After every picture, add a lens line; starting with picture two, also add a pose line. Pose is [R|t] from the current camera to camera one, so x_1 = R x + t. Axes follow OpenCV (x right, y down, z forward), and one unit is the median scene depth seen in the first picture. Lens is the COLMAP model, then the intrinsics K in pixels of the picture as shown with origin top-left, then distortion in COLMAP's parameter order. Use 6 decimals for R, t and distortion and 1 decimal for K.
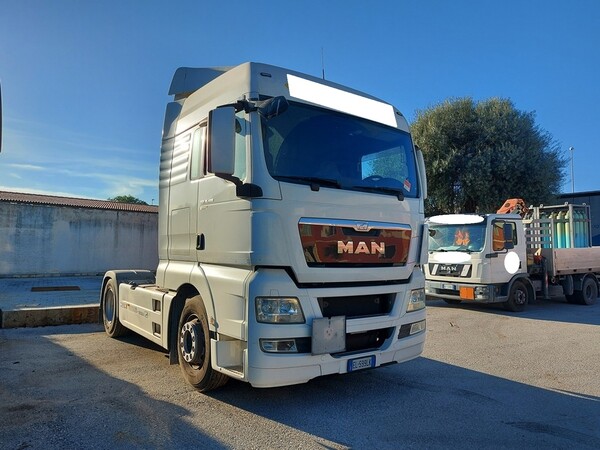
lens RADIAL K [[430.5, 0, 298.1], [0, 430.5, 220.2], [0, 0, 1]] dist [0.051137, -0.001857]
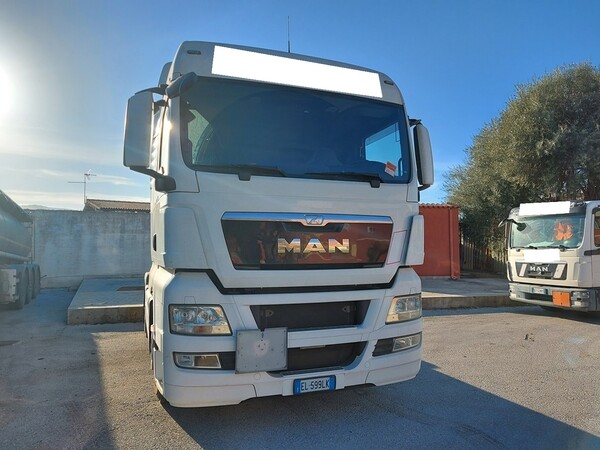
lens RADIAL K [[432.4, 0, 300.0], [0, 432.4, 225.0], [0, 0, 1]] dist [0.035431, -0.008612]
pose [[0.963326, -0.031367, -0.266495, 0.330374], [0.034244, 0.999395, 0.006154, 0.016824], [0.266141, -0.015054, 0.963817, 0.181444]]
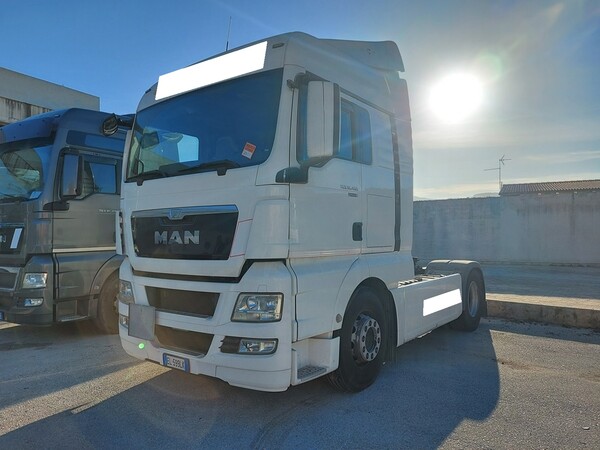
lens RADIAL K [[432.4, 0, 300.0], [0, 432.4, 225.0], [0, 0, 1]] dist [0.035431, -0.008612]
pose [[0.305493, -0.043202, -0.951214, 1.054054], [0.079599, 0.996632, -0.019700, 0.073222], [0.948862, -0.069697, 0.307903, 0.927399]]
